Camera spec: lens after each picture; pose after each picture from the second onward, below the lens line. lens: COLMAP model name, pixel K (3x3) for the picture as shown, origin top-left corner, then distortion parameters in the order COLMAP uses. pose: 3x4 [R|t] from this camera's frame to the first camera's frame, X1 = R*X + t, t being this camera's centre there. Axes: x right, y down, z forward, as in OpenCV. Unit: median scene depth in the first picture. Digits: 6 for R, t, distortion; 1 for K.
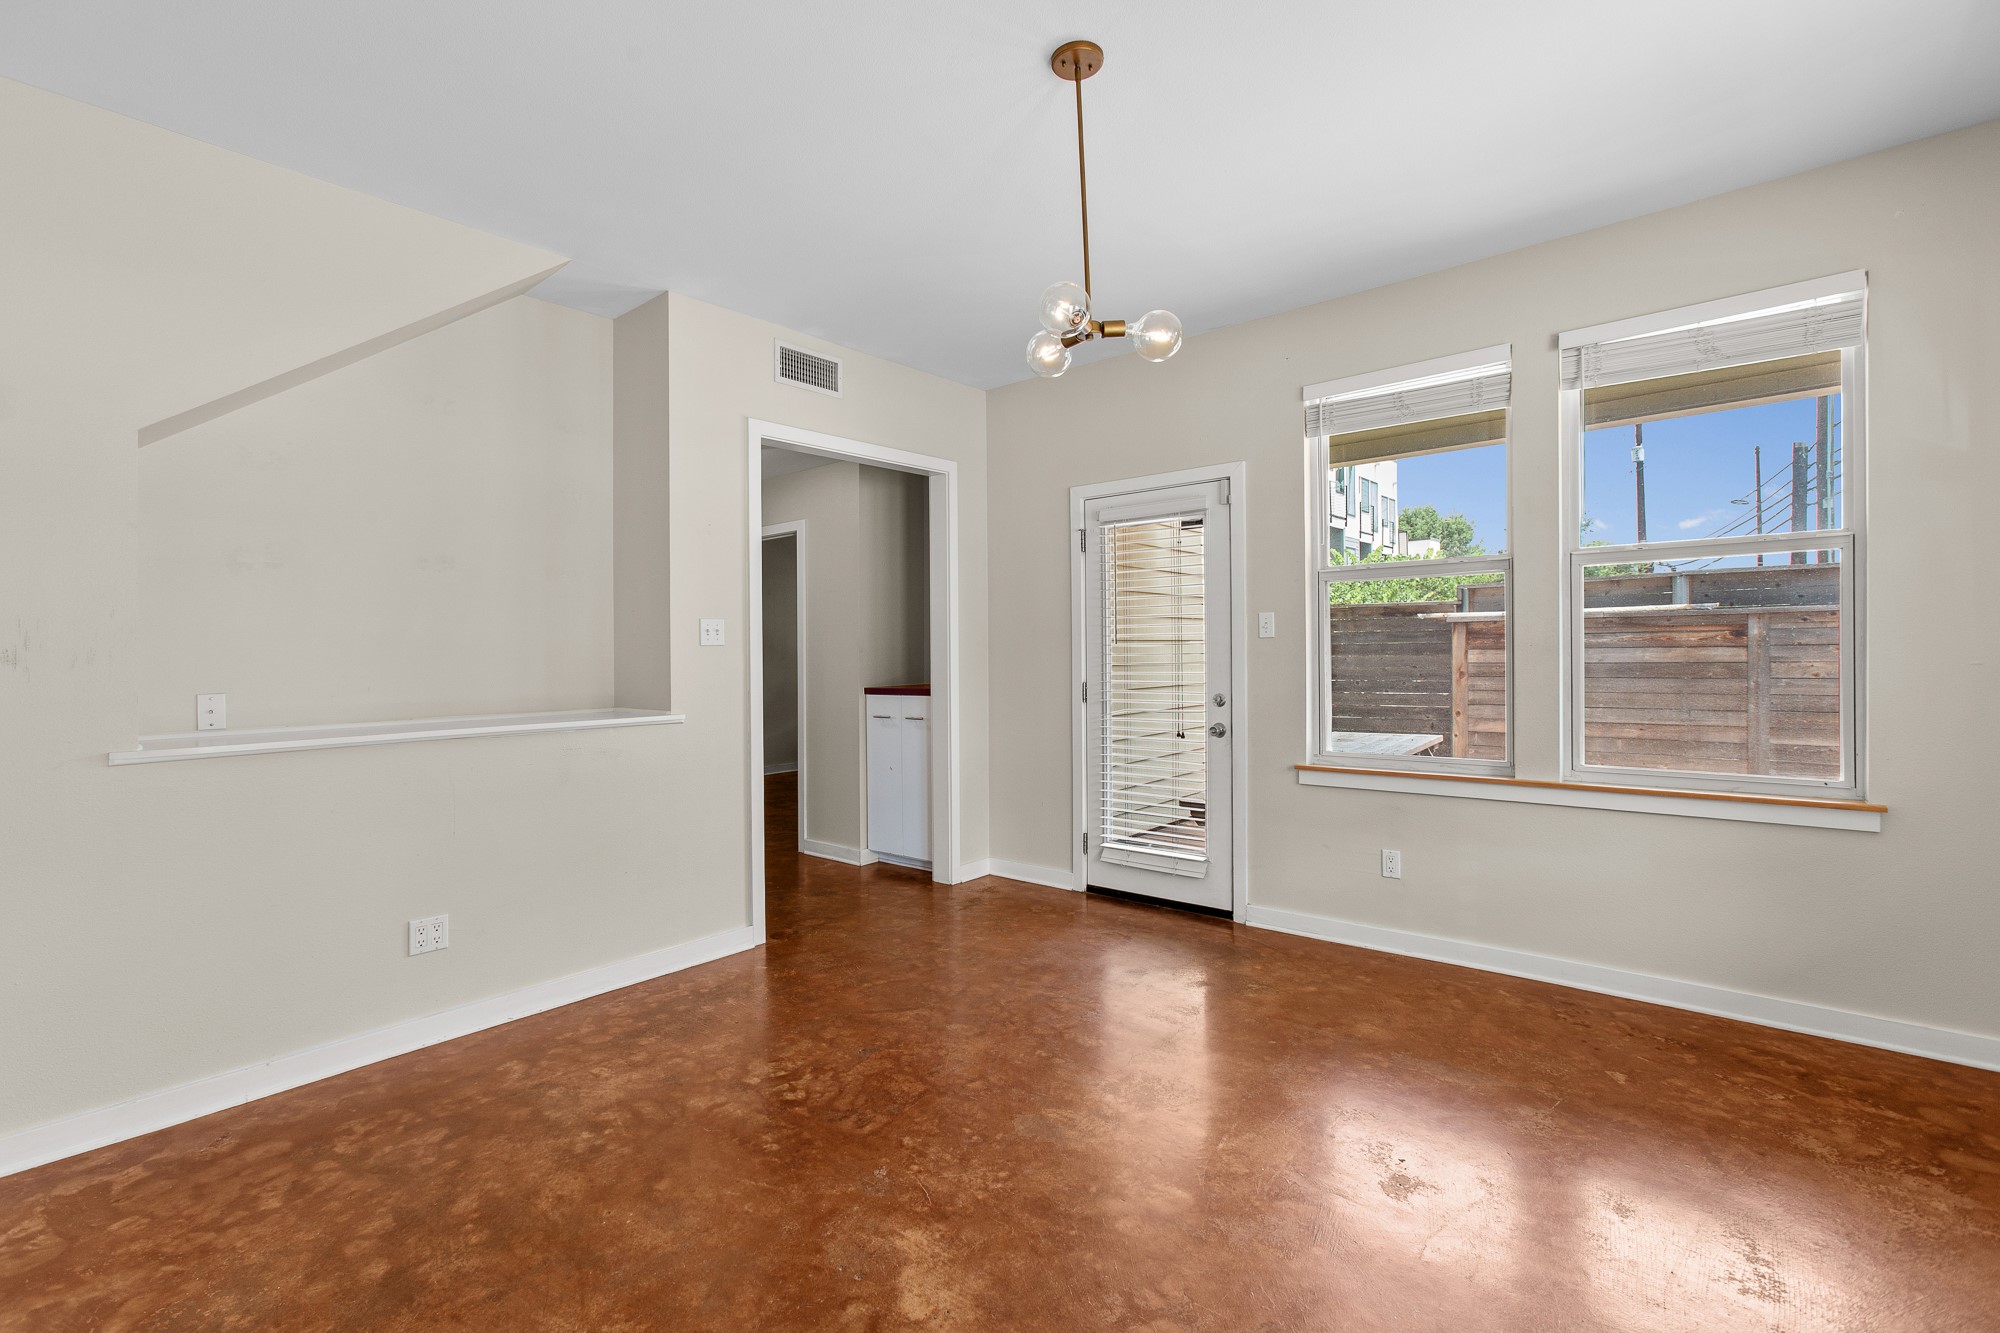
lens RADIAL K [[910.2, 0, 972.3], [0, 910.2, 648.7], [0, 0, 1]] dist [0.029325, -0.000006]
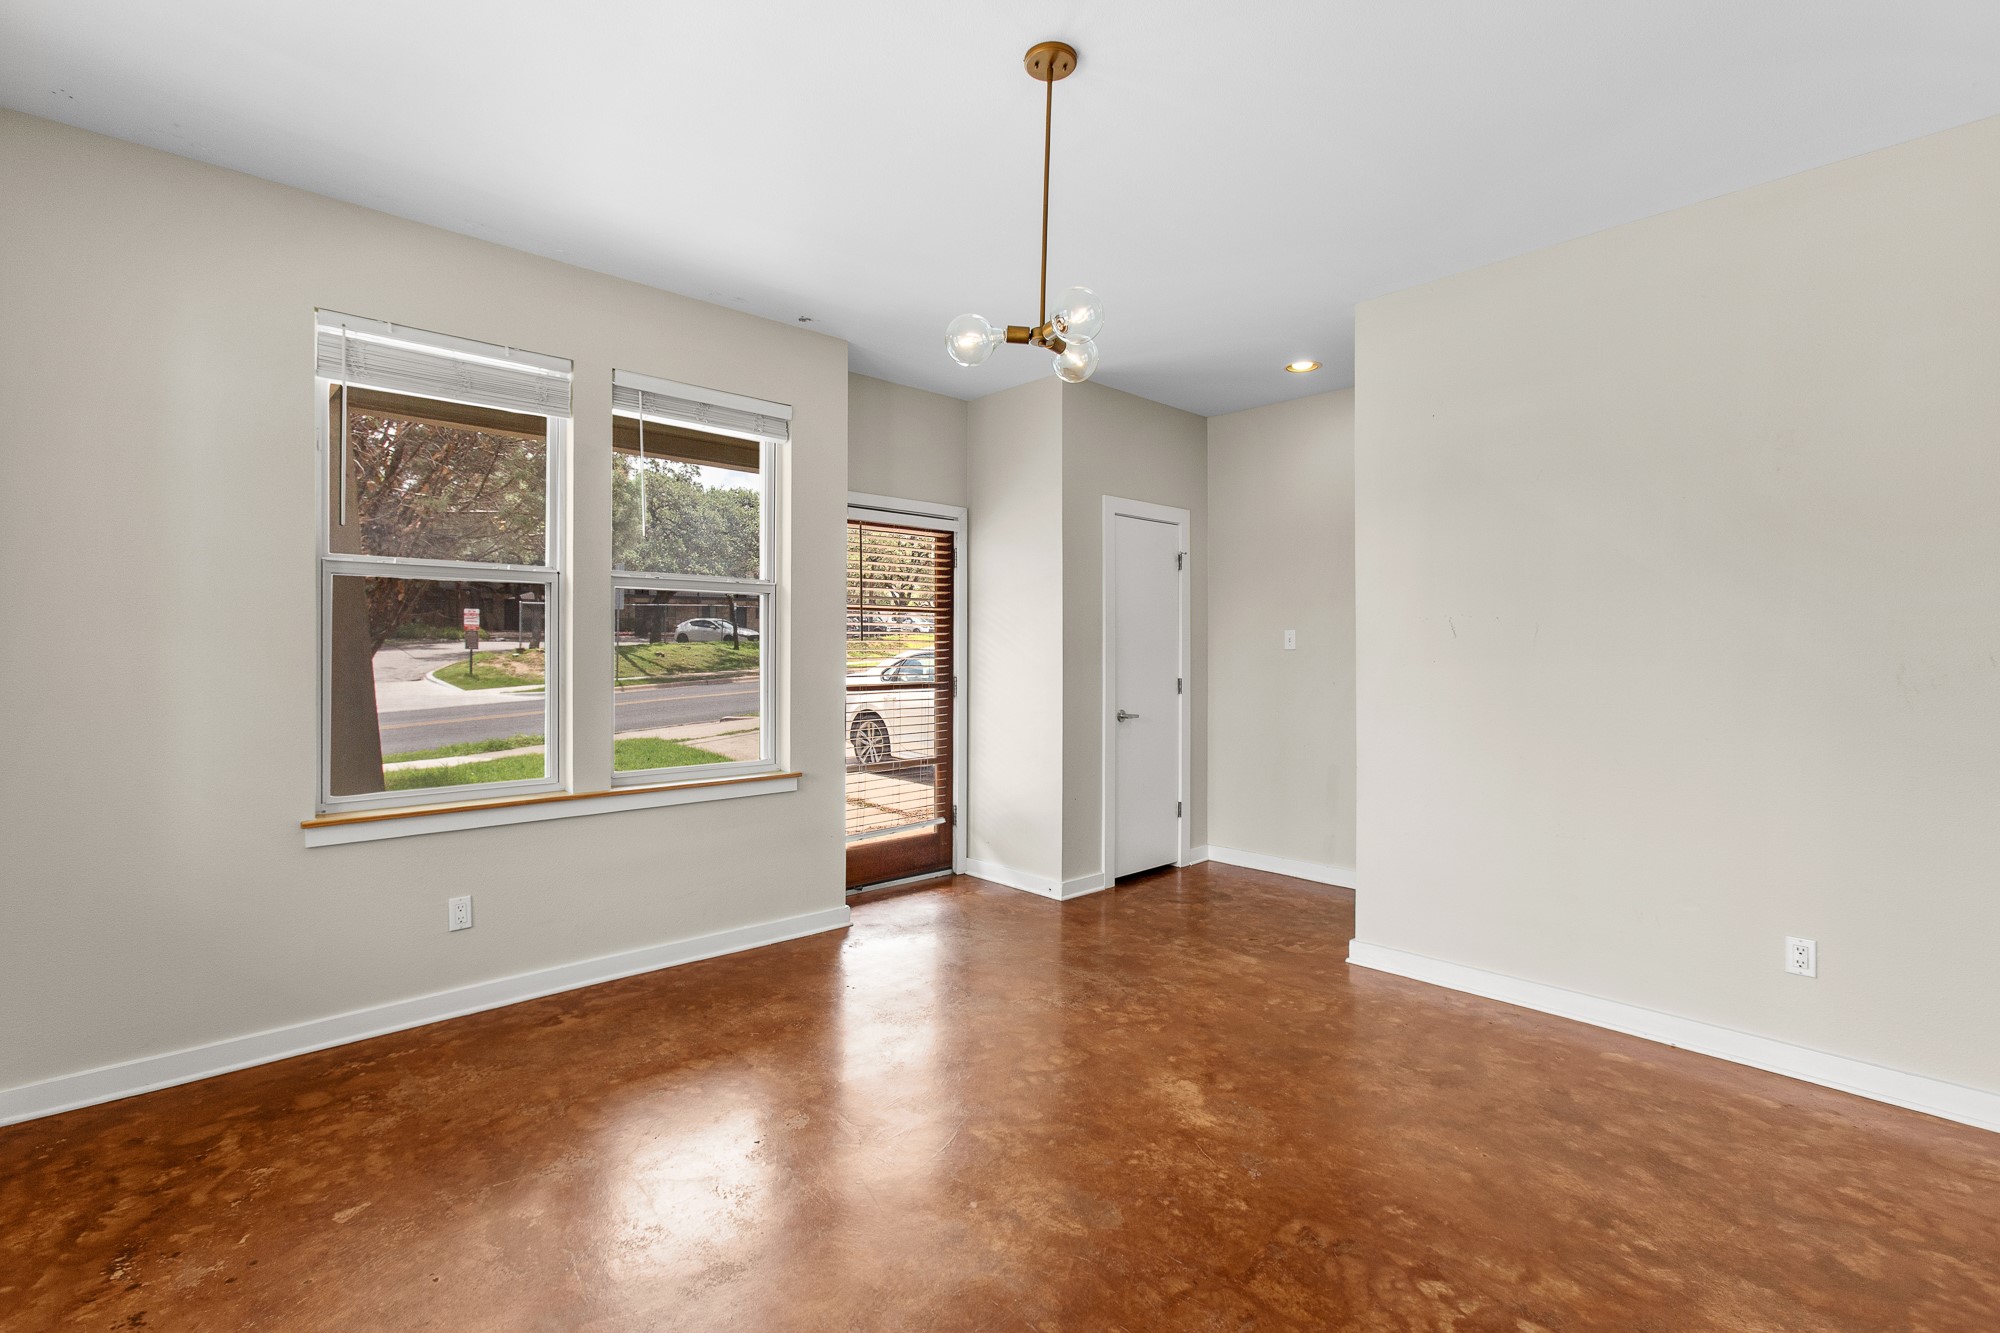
lens RADIAL K [[910.0, 0, 973.6], [0, 910.0, 655.5], [0, 0, 1]] dist [-0.021052, 0.008925]
pose [[-0.992824, 0.012145, 0.118969, 0.072221], [0.011887, 0.999925, -0.002884, -0.005663], [-0.118995, -0.001449, -0.992894, 1.747631]]
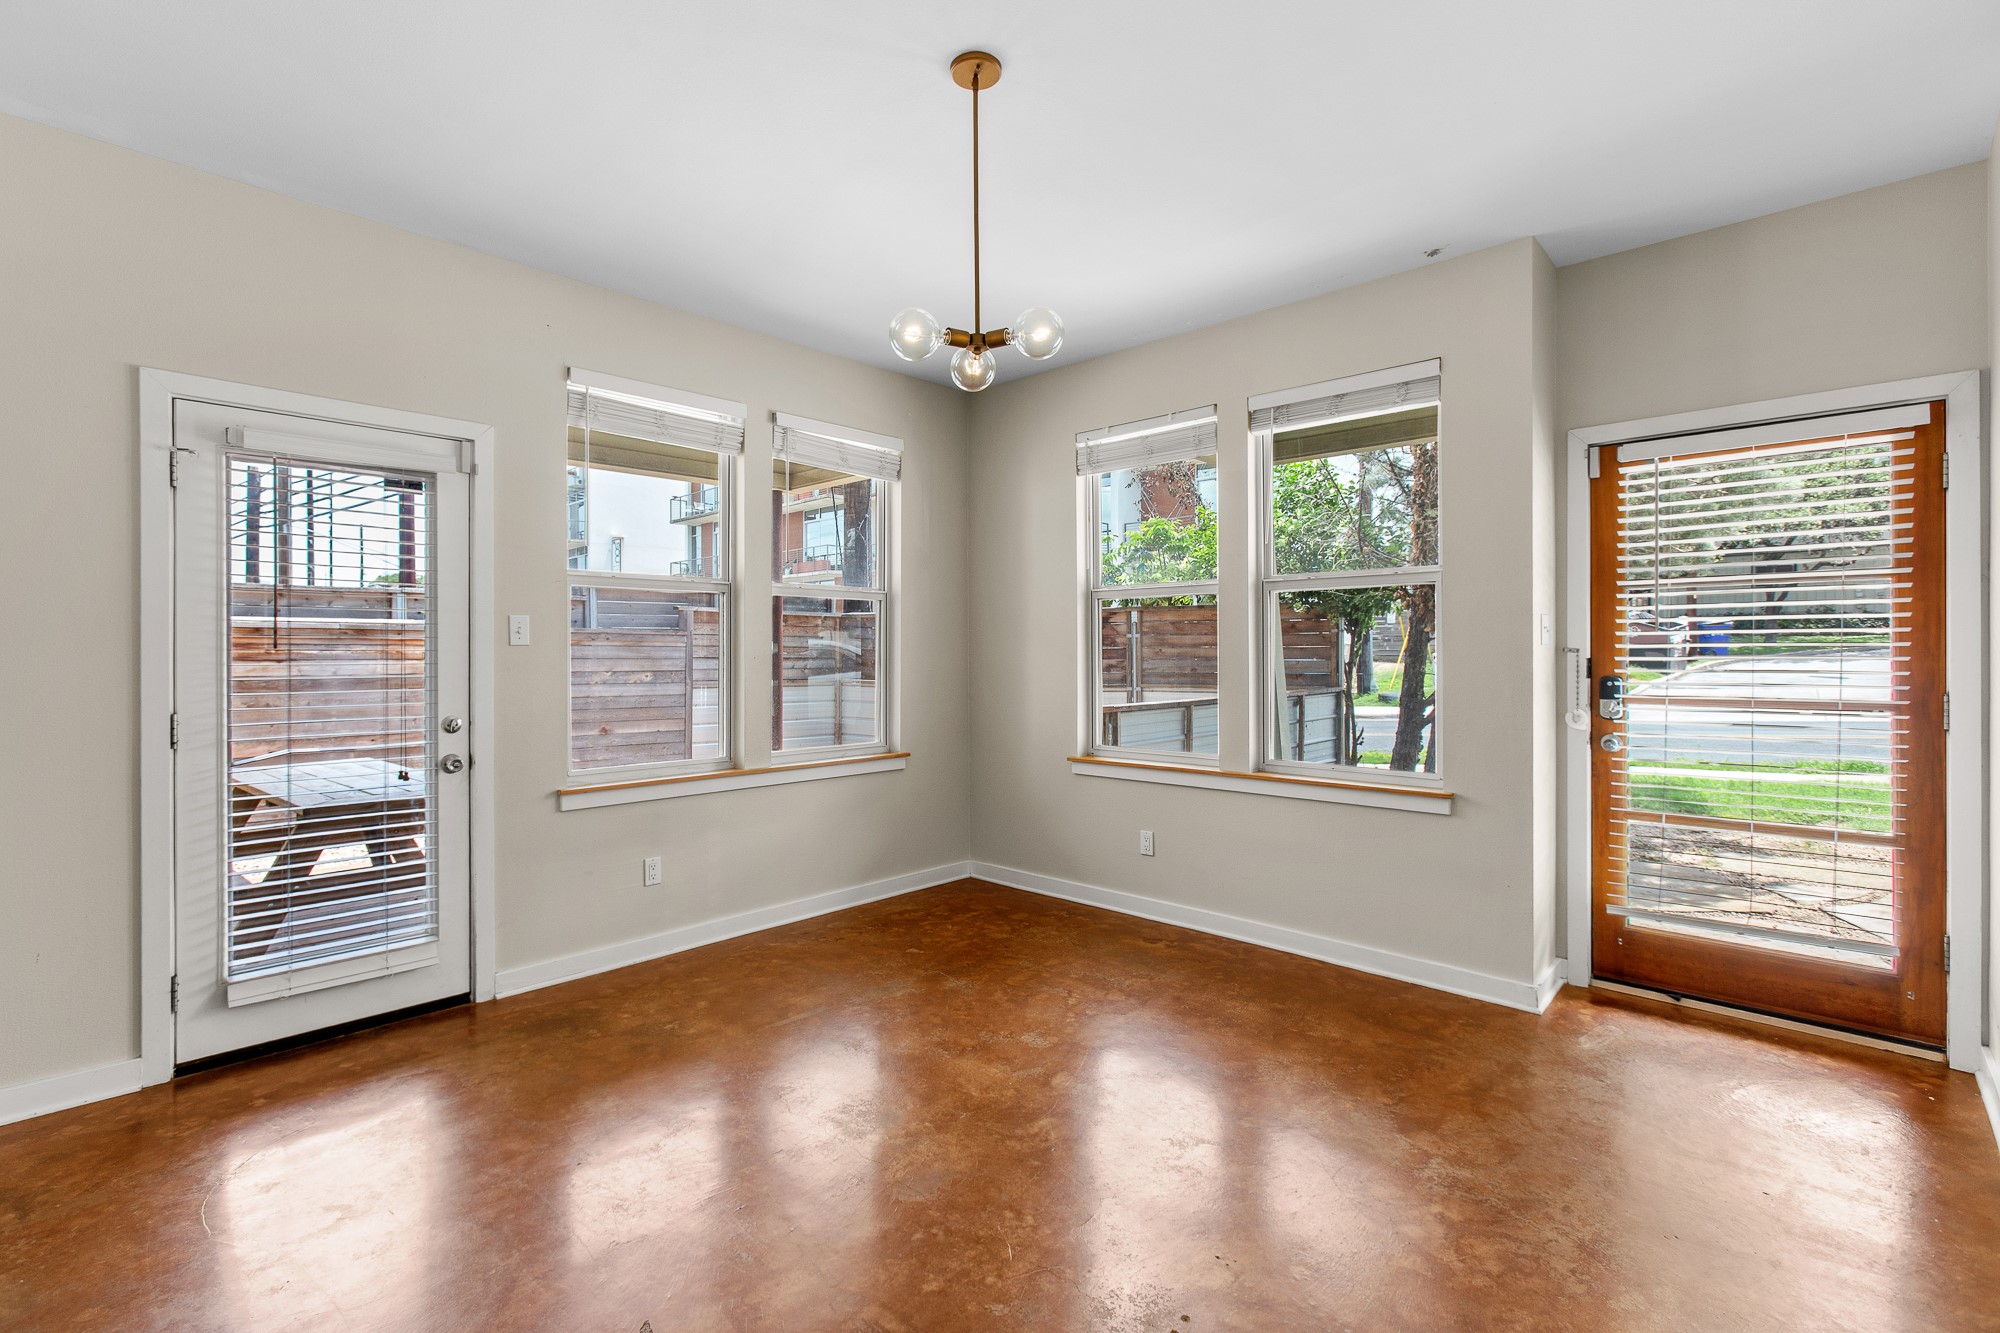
lens RADIAL K [[913.8, 0, 988.2], [0, 913.8, 655.6], [0, 0, 1]] dist [-0.000315, 0.007110]
pose [[0.053829, 0.011886, 0.998479, -0.775781], [-0.004769, 0.999921, -0.011646, 0.008248], [-0.998539, -0.004135, 0.053882, 0.829017]]
